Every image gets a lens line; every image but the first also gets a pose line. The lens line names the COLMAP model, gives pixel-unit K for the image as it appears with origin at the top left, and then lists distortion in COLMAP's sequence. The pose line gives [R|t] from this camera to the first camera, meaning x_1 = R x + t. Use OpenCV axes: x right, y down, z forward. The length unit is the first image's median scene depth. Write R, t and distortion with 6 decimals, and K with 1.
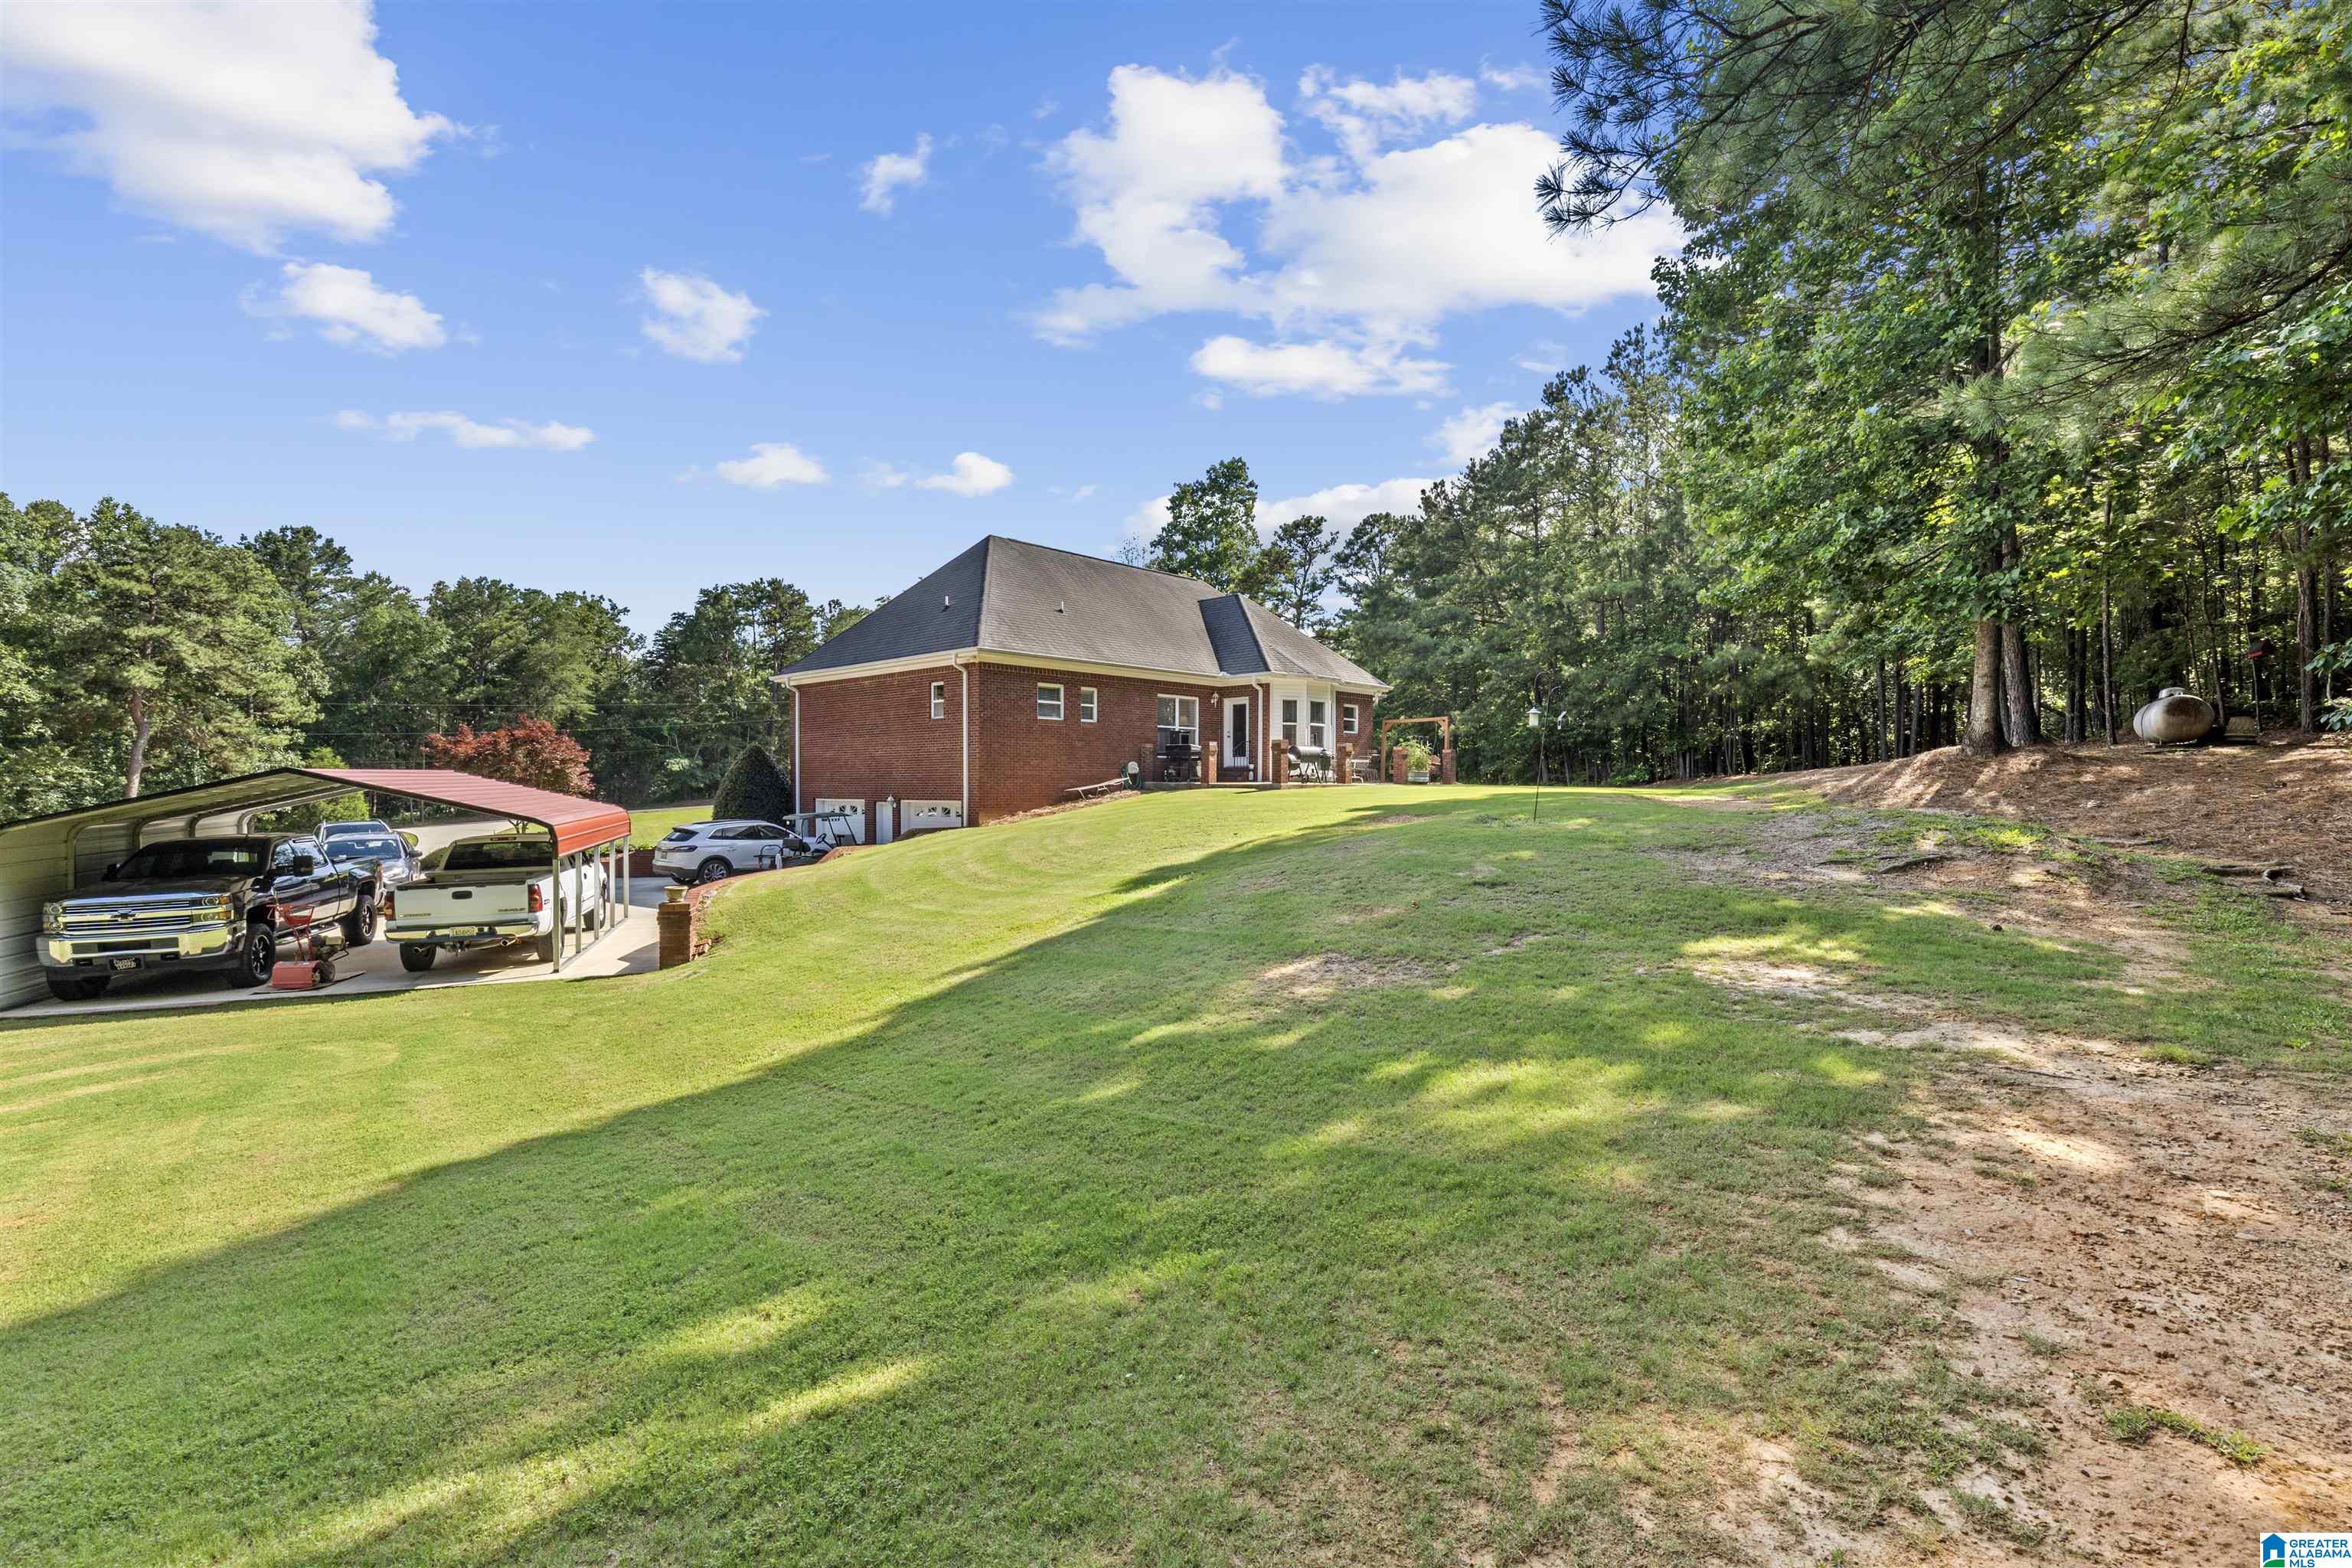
lens RADIAL K [[1057.1, 0, 1176.0], [0, 1057.1, 784.0], [0, 0, 1]] dist [0.001765, 0.000298]
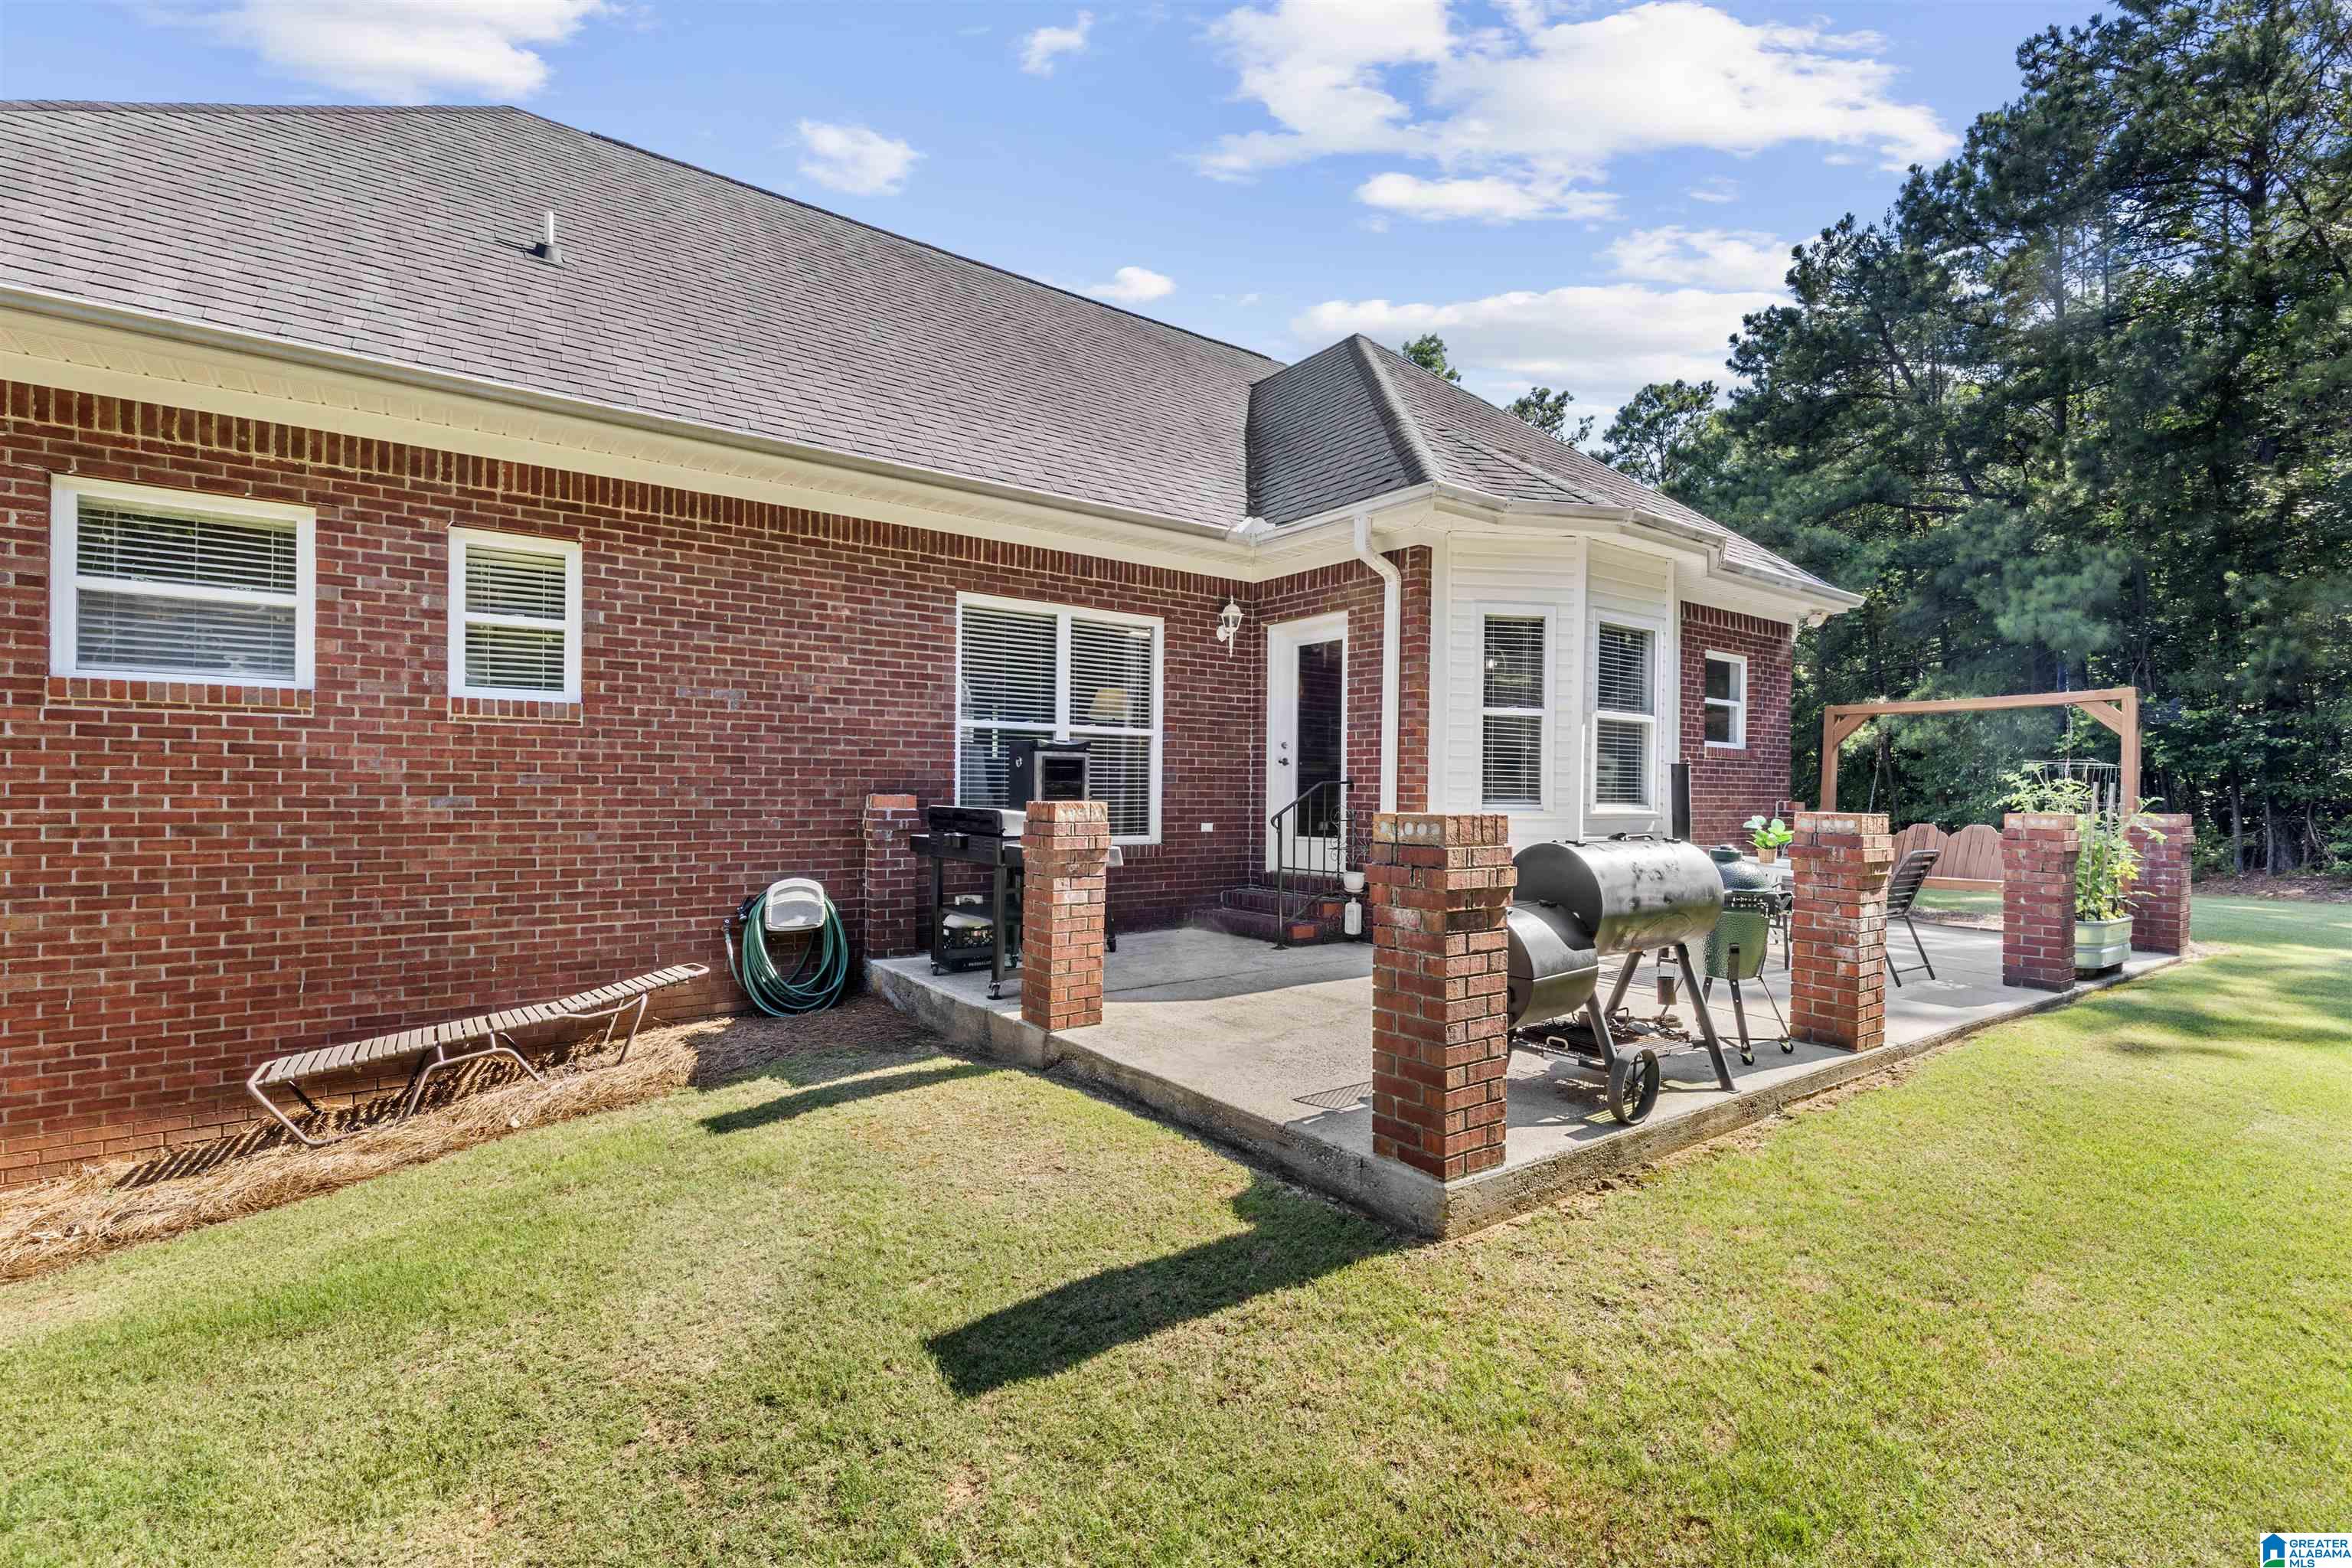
lens RADIAL K [[1056.8, 0, 1169.8], [0, 1056.8, 820.5], [0, 0, 1]] dist [0.001068, 0.000199]
pose [[0.980447, 0.017579, -0.195999, 0.071082], [-0.011114, 0.999359, 0.034037, -0.036168], [0.196471, -0.031193, 0.980013, 0.676840]]
